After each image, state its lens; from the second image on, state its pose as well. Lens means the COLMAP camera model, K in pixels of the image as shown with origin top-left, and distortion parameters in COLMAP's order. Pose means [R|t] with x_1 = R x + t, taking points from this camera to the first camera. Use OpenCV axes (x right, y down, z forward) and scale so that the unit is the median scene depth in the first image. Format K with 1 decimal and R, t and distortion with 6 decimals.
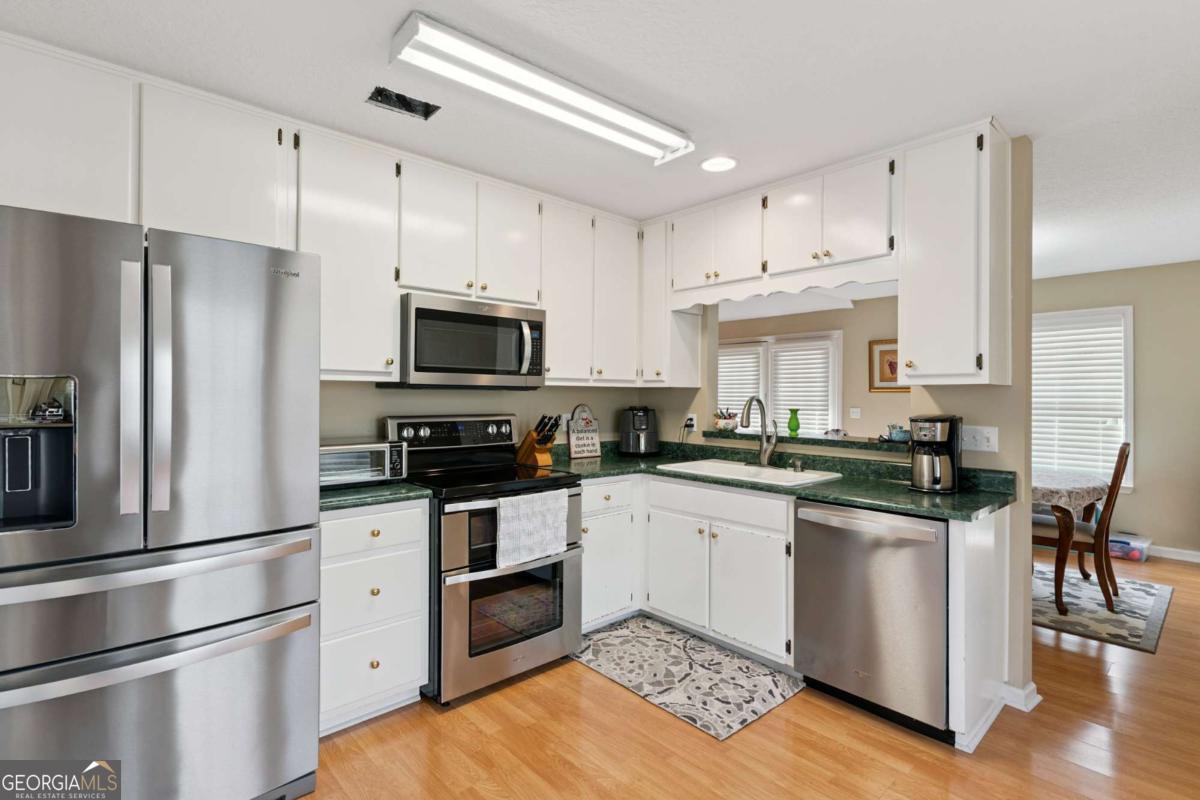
lens RADIAL K [[576.5, 0, 595.1], [0, 576.5, 393.6], [0, 0, 1]] dist [0.013211, 0.000408]
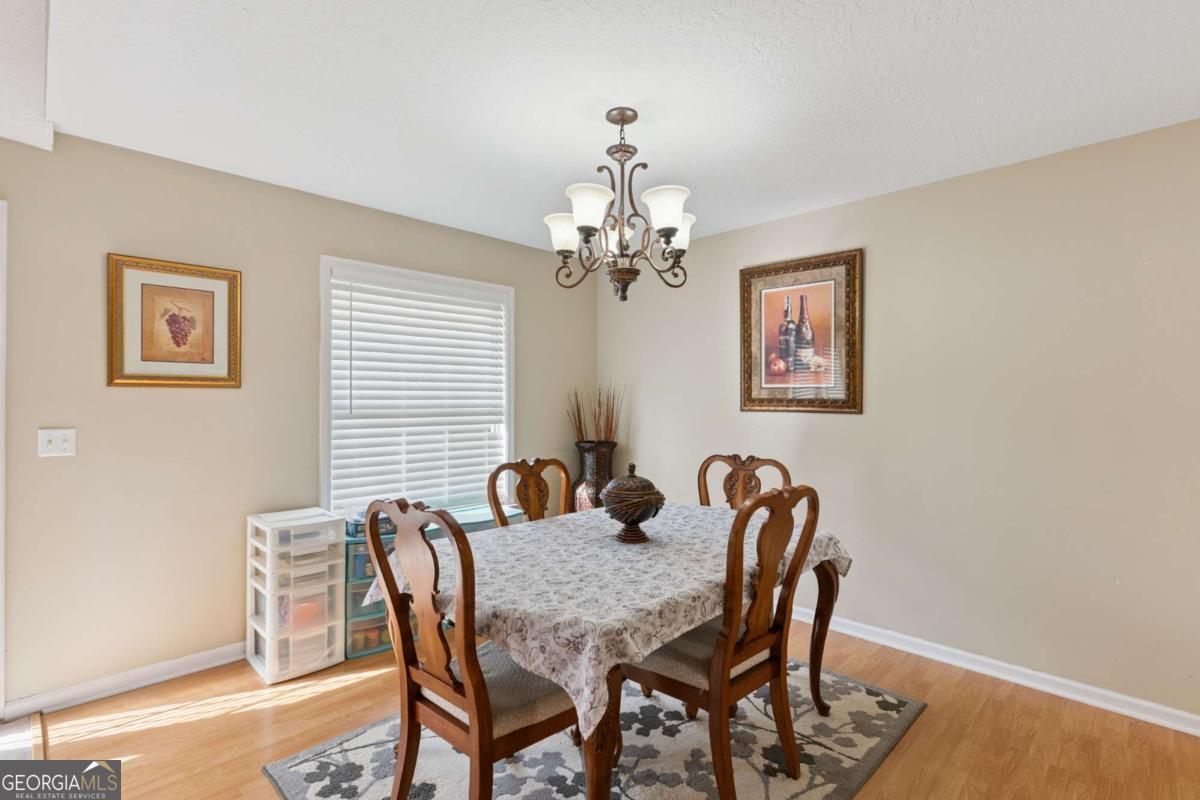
lens RADIAL K [[569.5, 0, 596.0], [0, 569.5, 398.3], [0, 0, 1]] dist [-0.000013, 0.000194]
pose [[-0.050775, -0.001967, 0.998708, 0.146531], [-0.004691, 0.999988, 0.001731, 0.006738], [-0.998699, -0.004597, -0.050783, 1.303934]]
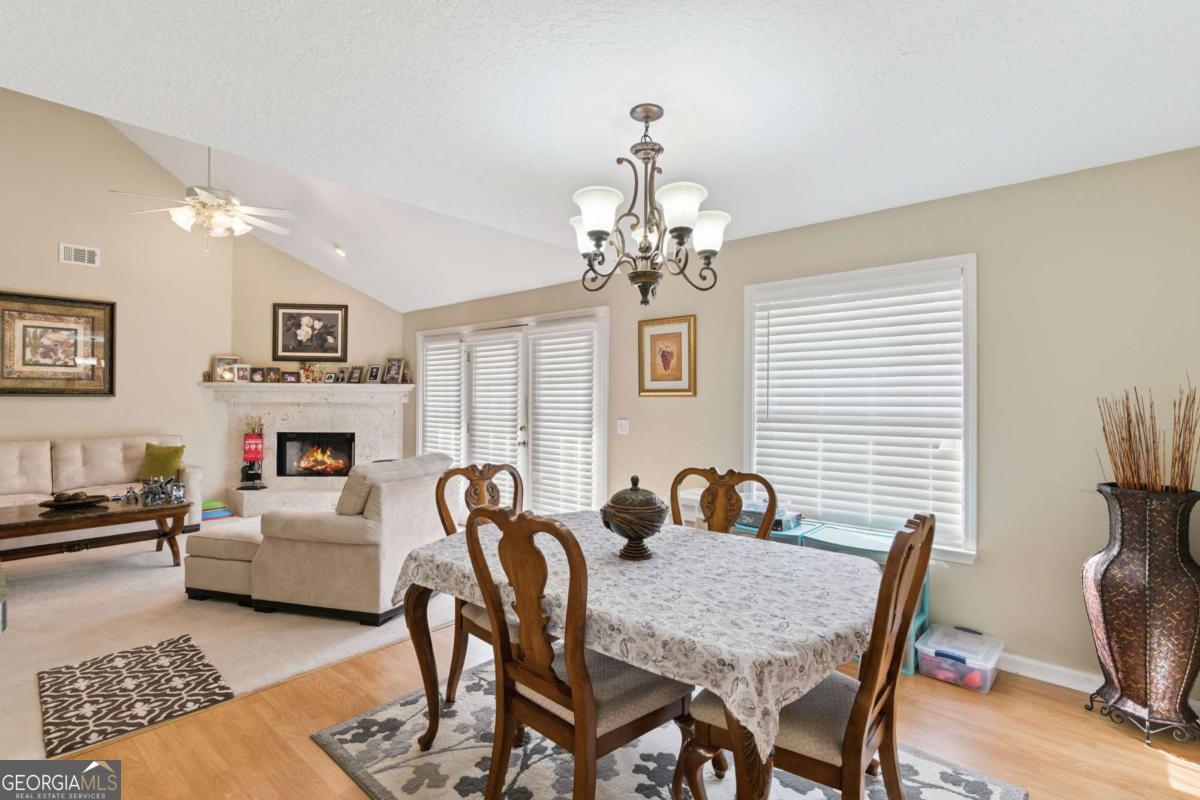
lens RADIAL K [[573.3, 0, 590.0], [0, 573.3, 397.2], [0, 0, 1]] dist [0.004302, 0.000743]
pose [[0.994905, 0.000950, 0.100809, 0.656165], [-0.000810, 0.999999, -0.001430, -0.000814], [-0.100810, 0.001341, 0.994905, 0.633365]]
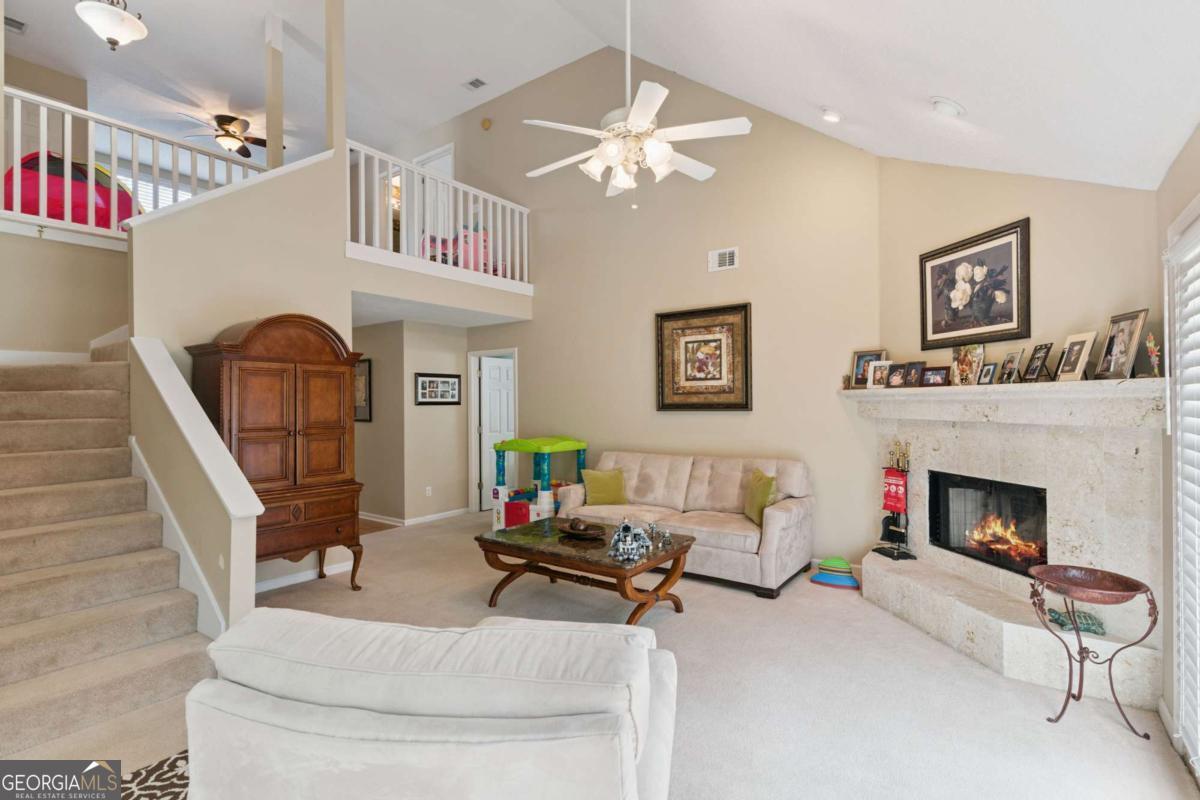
lens RADIAL K [[569.5, 0, 596.0], [0, 569.5, 398.3], [0, 0, 1]] dist [-0.000013, 0.000194]
pose [[0.196106, -0.016235, -0.980448, 0.792292], [0.011866, 0.999829, -0.014182, -0.019771], [0.980511, -0.008853, 0.196265, 1.784824]]
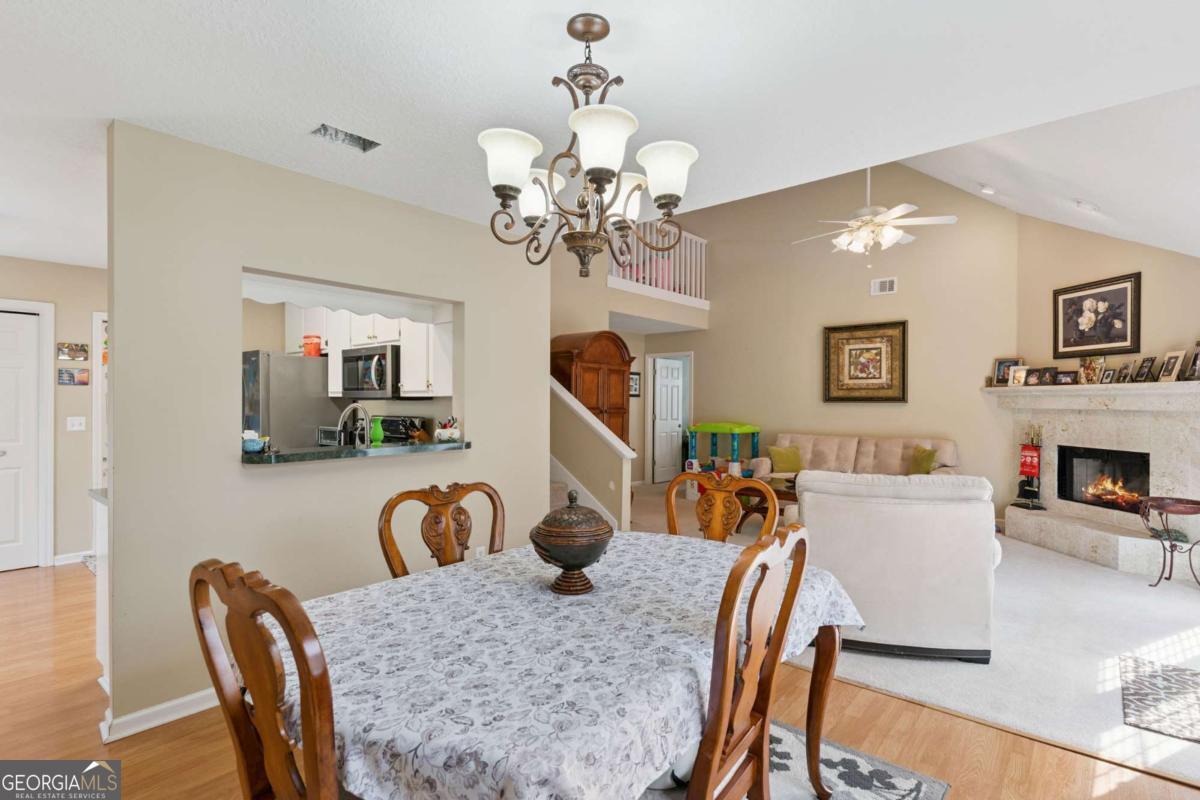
lens RADIAL K [[586.8, 0, 600.0], [0, 586.8, 400.0], [0, 0, 1]] dist [0.000104, 0.000661]
pose [[0.121293, -0.009072, -0.992575, 1.270777], [-0.003346, 0.999949, -0.009548, 0.009459], [0.992611, 0.004479, 0.121257, 1.196582]]
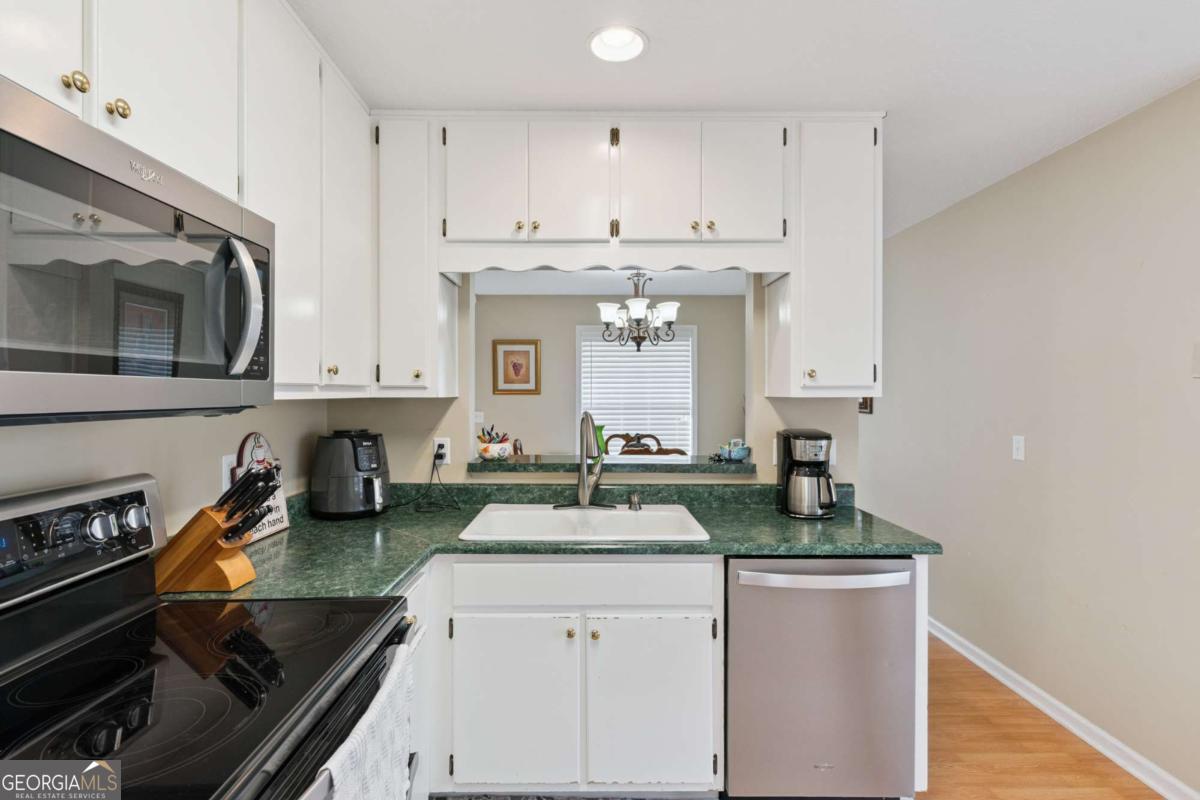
lens RADIAL K [[573.3, 0, 590.0], [0, 573.3, 397.2], [0, 0, 1]] dist [0.004302, 0.000743]
pose [[0.664061, -0.012483, 0.747574, -0.223110], [0.002111, 0.999888, 0.014821, -0.021004], [-0.747676, -0.008265, 0.664013, 0.493705]]
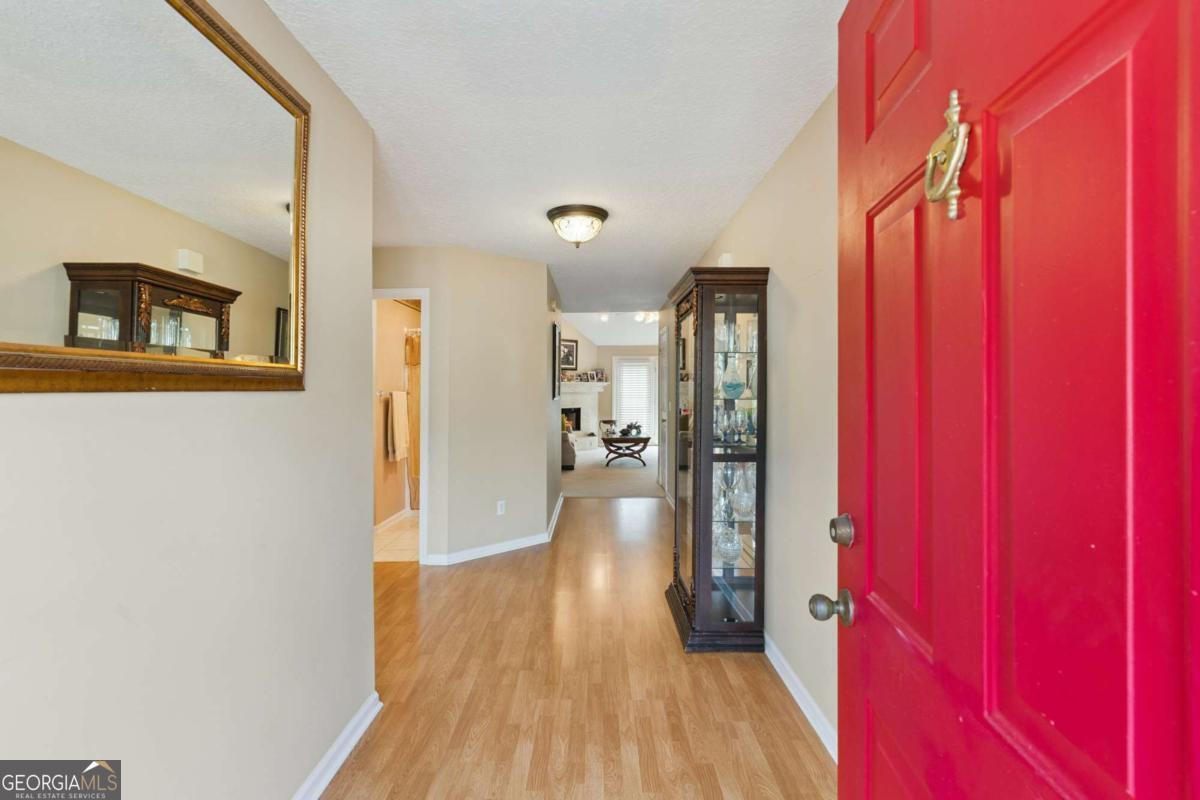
lens RADIAL K [[573.3, 0, 590.0], [0, 573.3, 397.2], [0, 0, 1]] dist [0.004302, 0.000743]
pose [[0.671989, -0.009630, 0.740498, -2.645737], [0.001607, 0.999932, 0.011545, 0.007619], [-0.740559, -0.006568, 0.671959, 0.107462]]
